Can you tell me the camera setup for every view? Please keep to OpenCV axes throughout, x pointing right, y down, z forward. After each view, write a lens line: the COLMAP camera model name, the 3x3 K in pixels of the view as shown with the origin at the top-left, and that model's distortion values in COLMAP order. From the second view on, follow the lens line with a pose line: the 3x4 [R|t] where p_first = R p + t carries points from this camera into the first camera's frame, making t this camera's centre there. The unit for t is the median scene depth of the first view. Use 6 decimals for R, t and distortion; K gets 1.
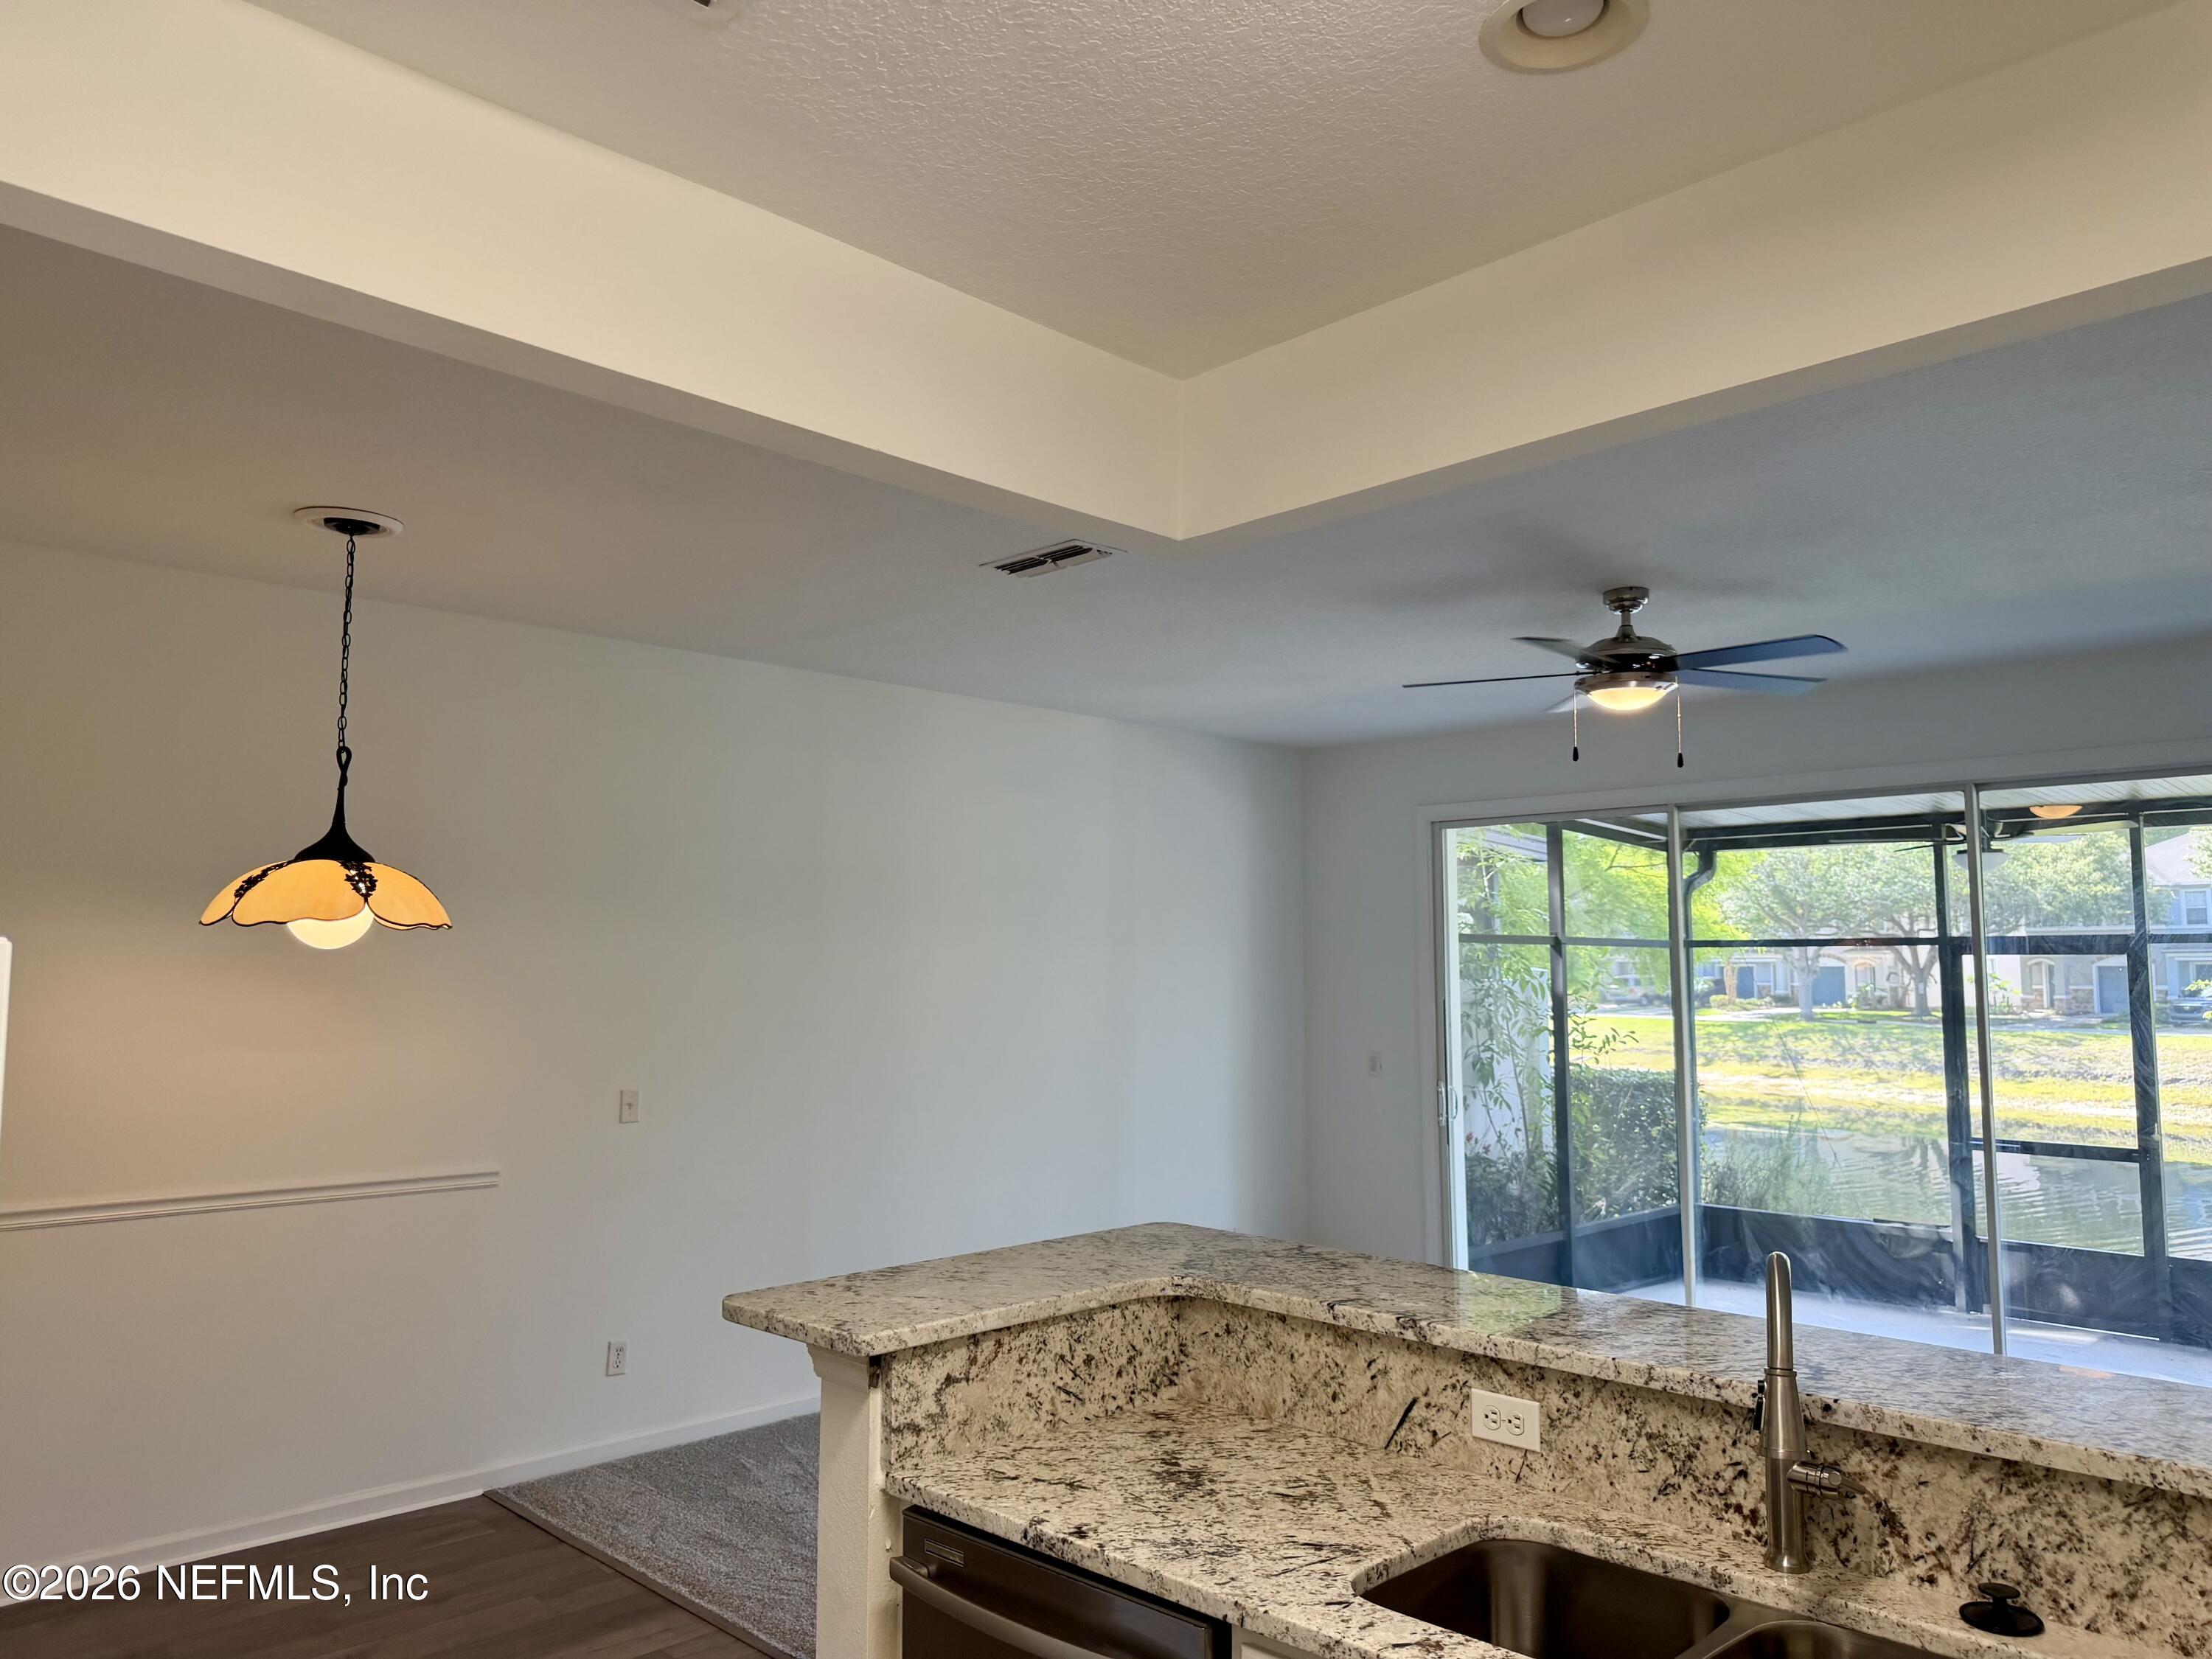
lens RADIAL K [[1558.6, 0, 1126.8], [0, 1558.6, 812.2], [0, 0, 1]] dist [0.016725, -0.031074]
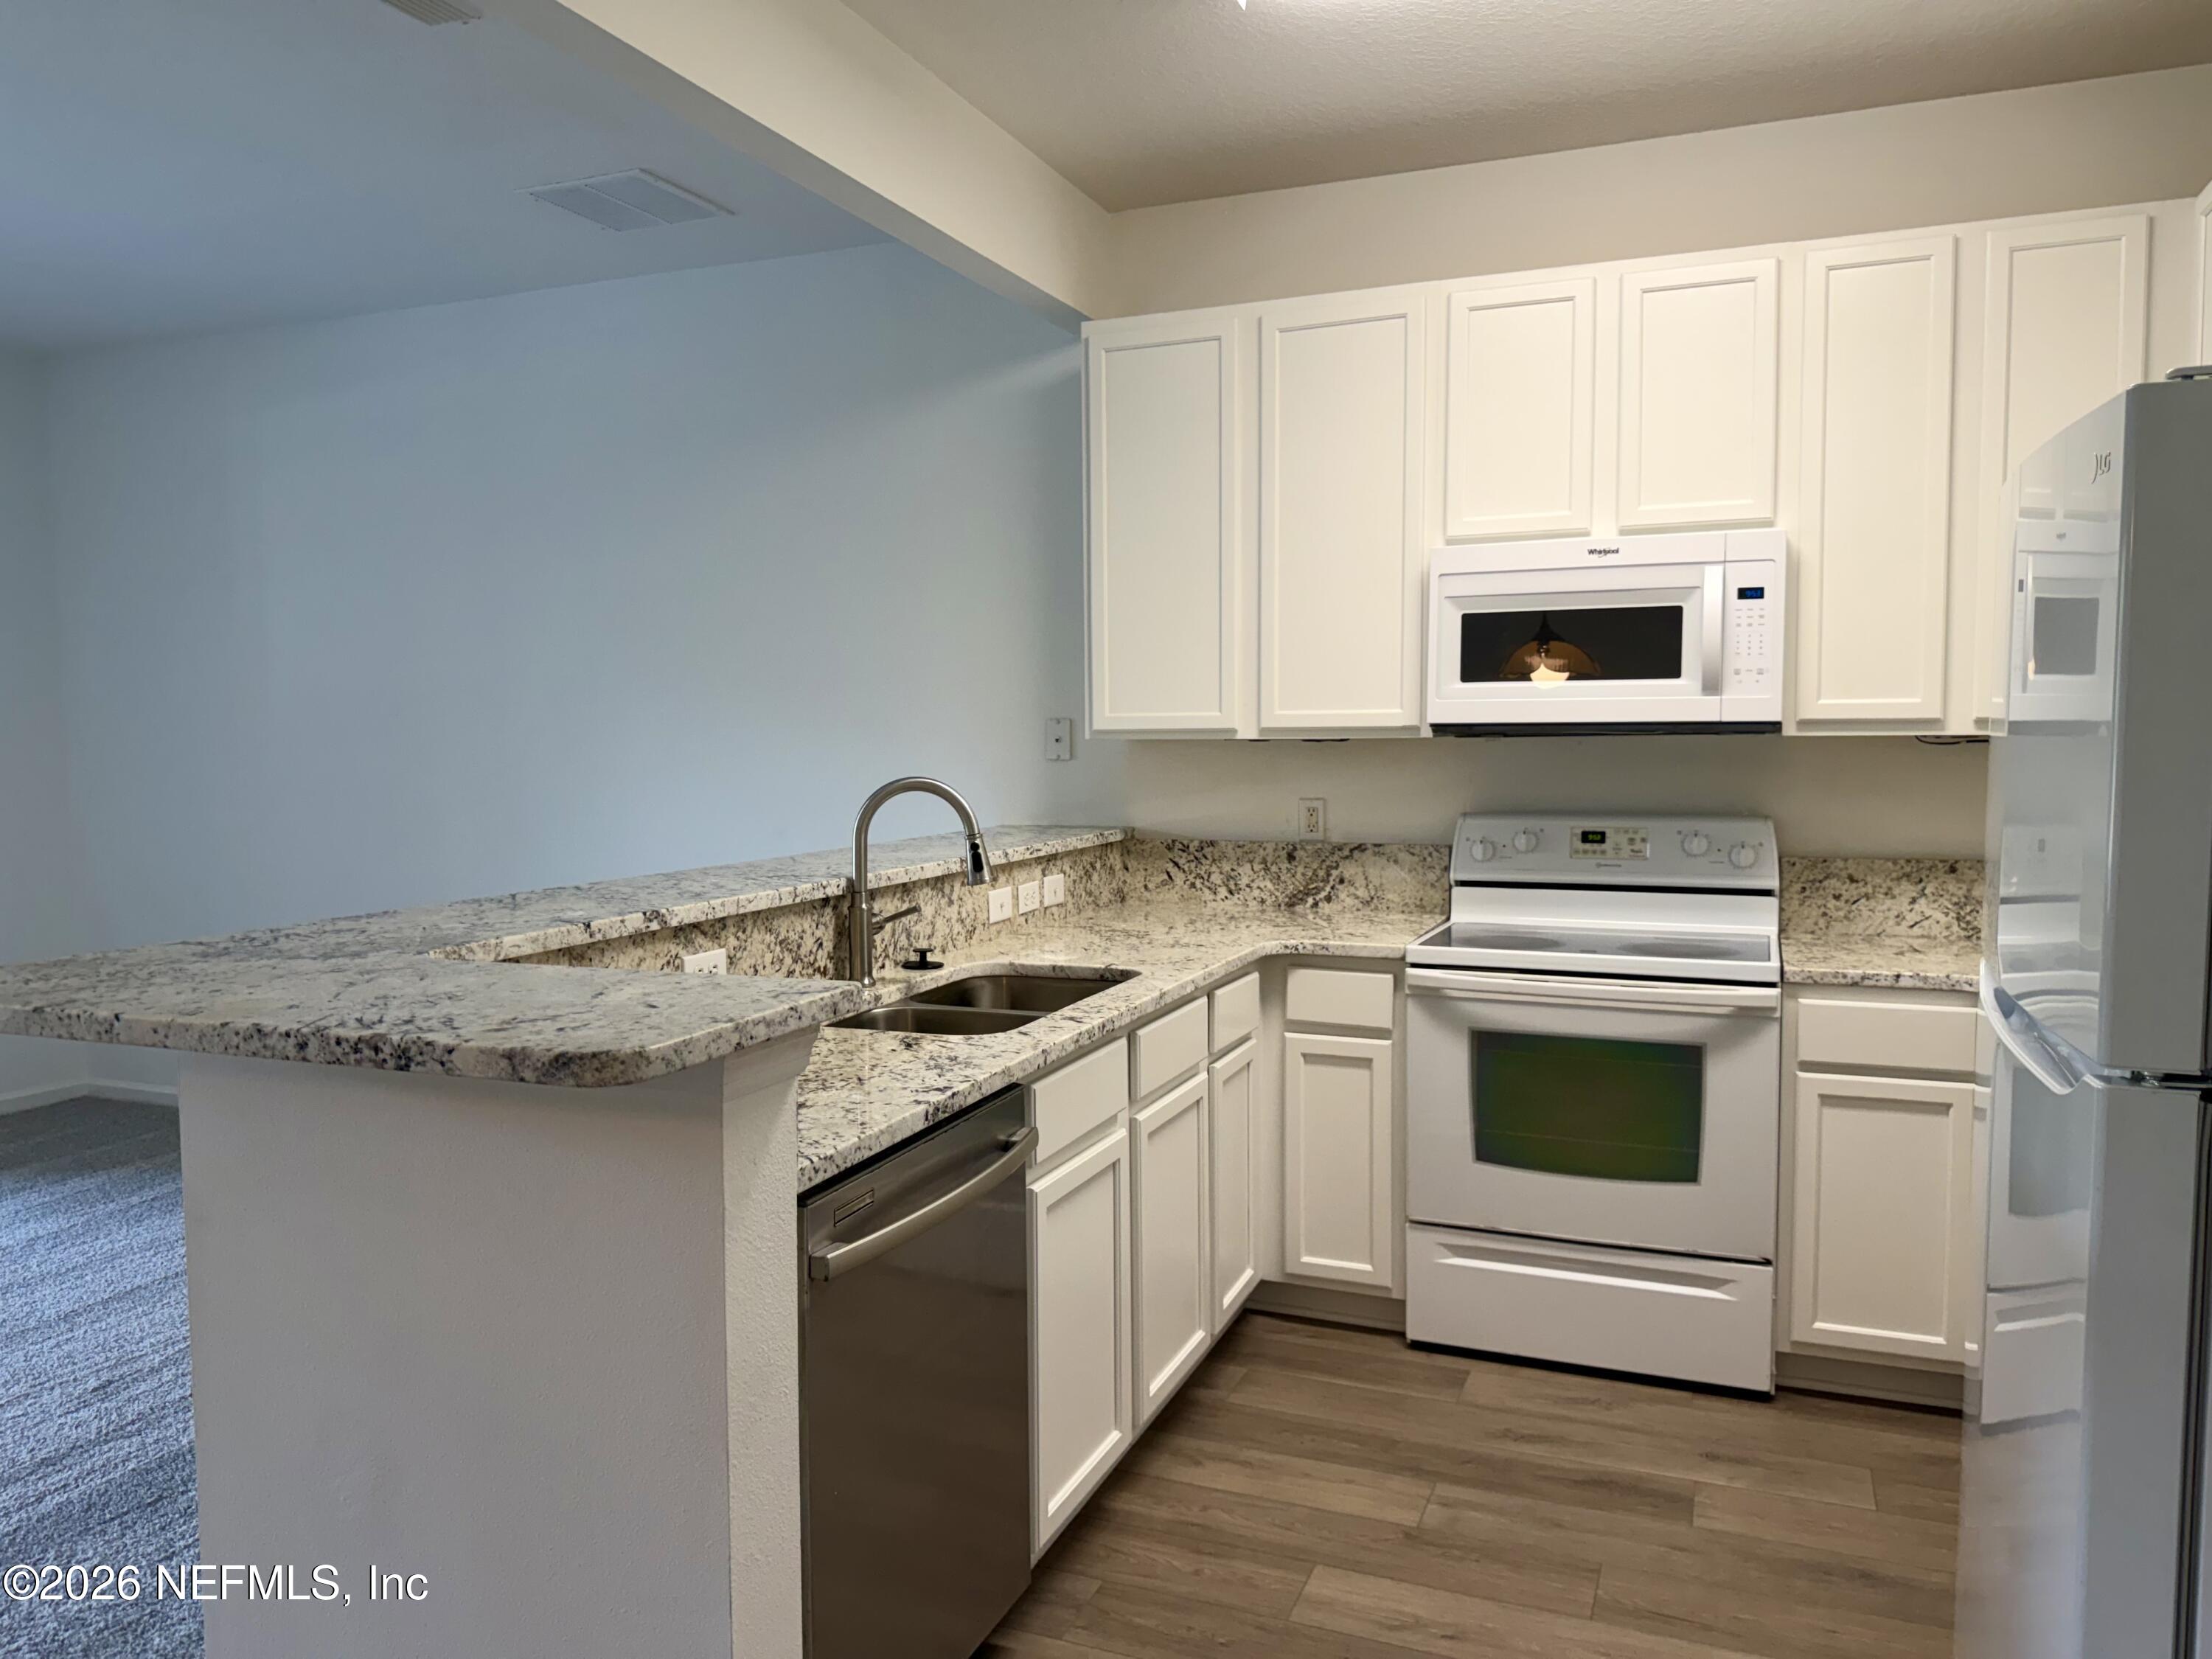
lens RADIAL K [[1558.6, 0, 1099.6], [0, 1558.6, 833.0], [0, 0, 1]] dist [0.016725, -0.031074]
pose [[-0.375373, -0.064413, 0.924633, -0.945368], [-0.086600, 0.995656, 0.034203, 0.233610], [-0.922819, -0.067234, -0.379320, 1.222410]]
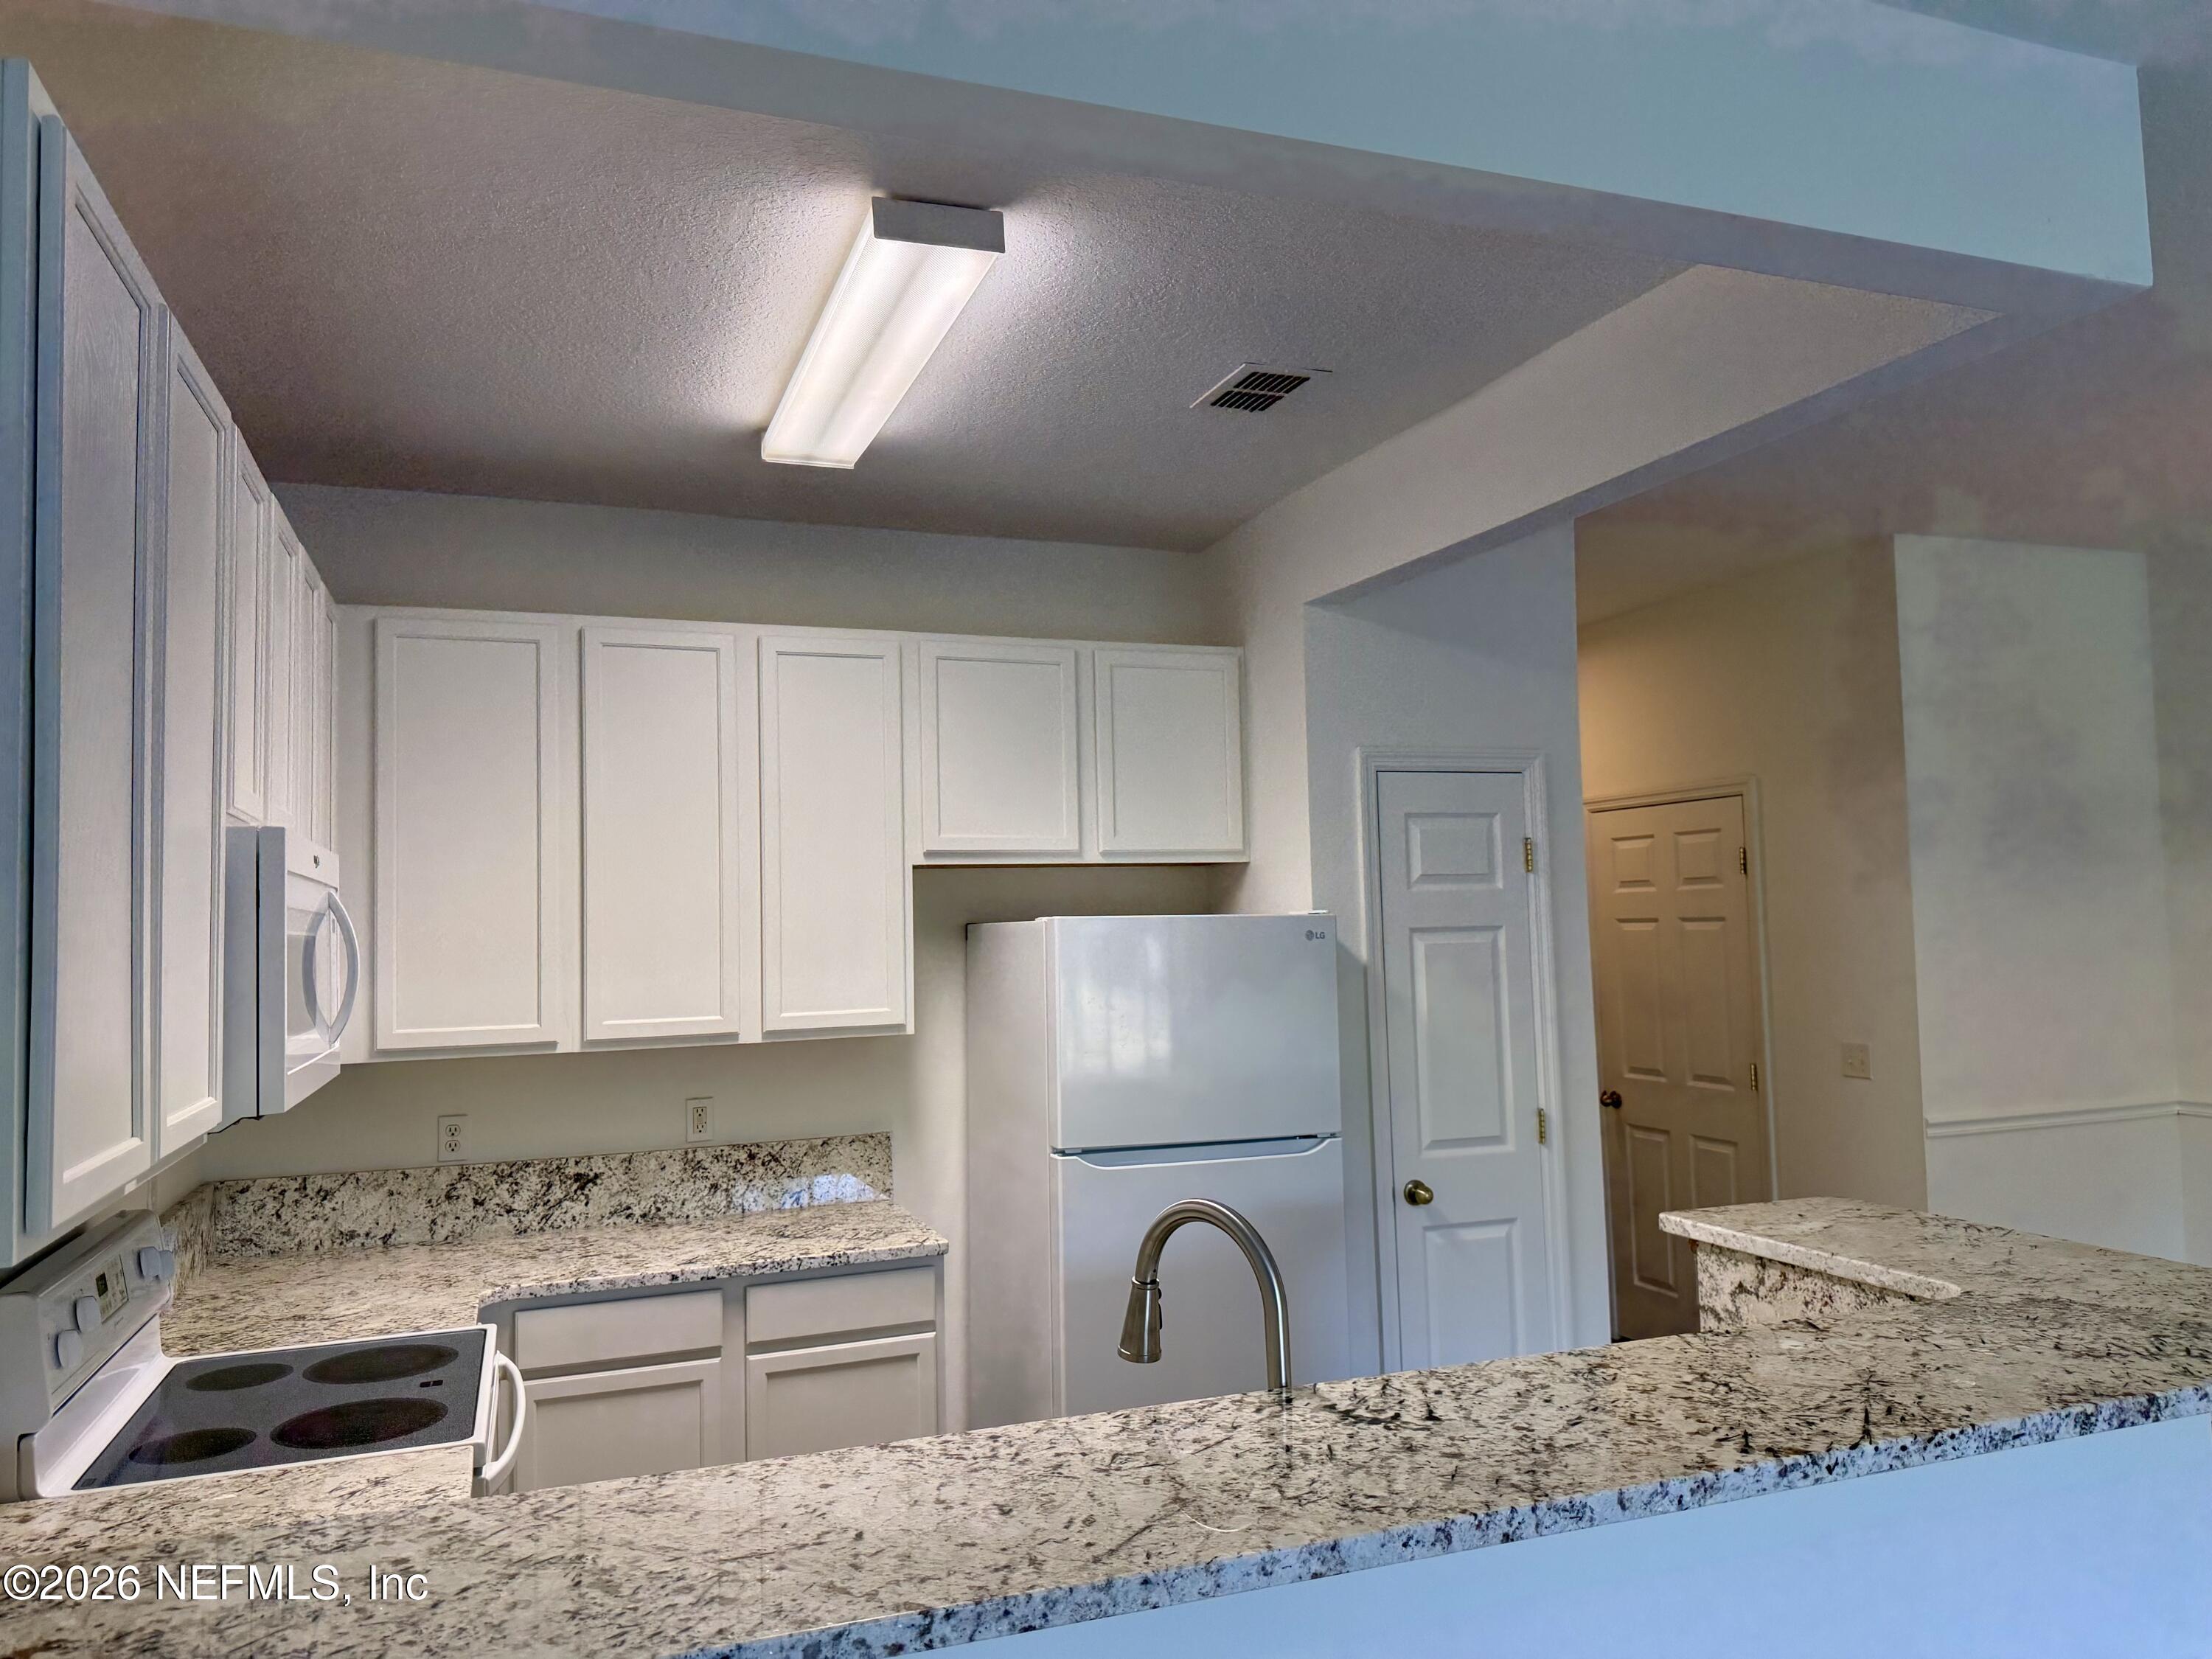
lens RADIAL K [[1558.6, 0, 1106.6], [0, 1558.6, 820.2], [0, 0, 1]] dist [0.016725, -0.031074]
pose [[-0.433680, -0.057417, -0.899236, 1.047591], [0.108831, 0.987324, -0.115528, 0.115511], [0.894471, -0.147967, -0.421934, 1.079757]]
